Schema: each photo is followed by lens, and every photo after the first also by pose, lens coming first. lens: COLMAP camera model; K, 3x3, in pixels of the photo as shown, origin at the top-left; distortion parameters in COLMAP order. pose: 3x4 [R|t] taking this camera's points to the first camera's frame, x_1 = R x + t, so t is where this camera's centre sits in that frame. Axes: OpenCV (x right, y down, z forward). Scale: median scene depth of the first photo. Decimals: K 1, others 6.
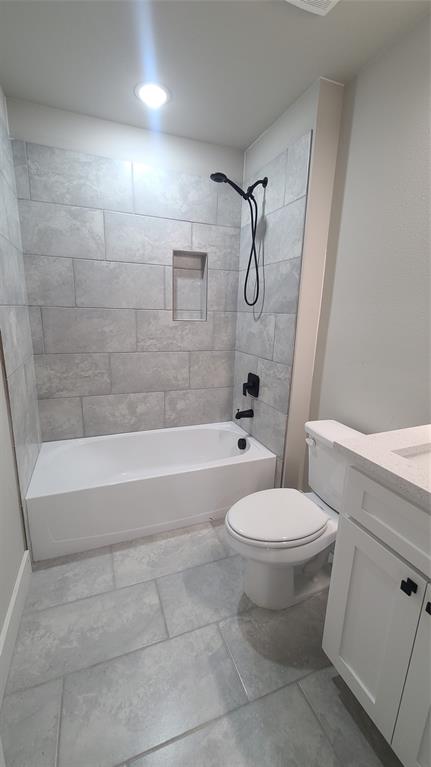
lens RADIAL K [[312.7, 0, 210.8], [0, 312.7, 383.7], [0, 0, 1]] dist [0.002835, -0.001882]
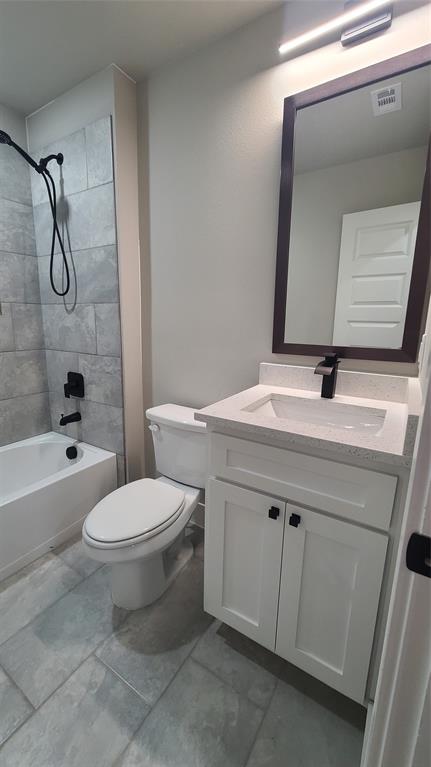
lens RADIAL K [[312.7, 0, 212.9], [0, 312.7, 381.9], [0, 0, 1]] dist [0.002835, -0.001882]
pose [[0.807342, -0.132958, 0.574910, -0.088294], [0.140093, 0.989617, 0.032134, 0.031930], [-0.573213, 0.054597, 0.817586, 0.050193]]
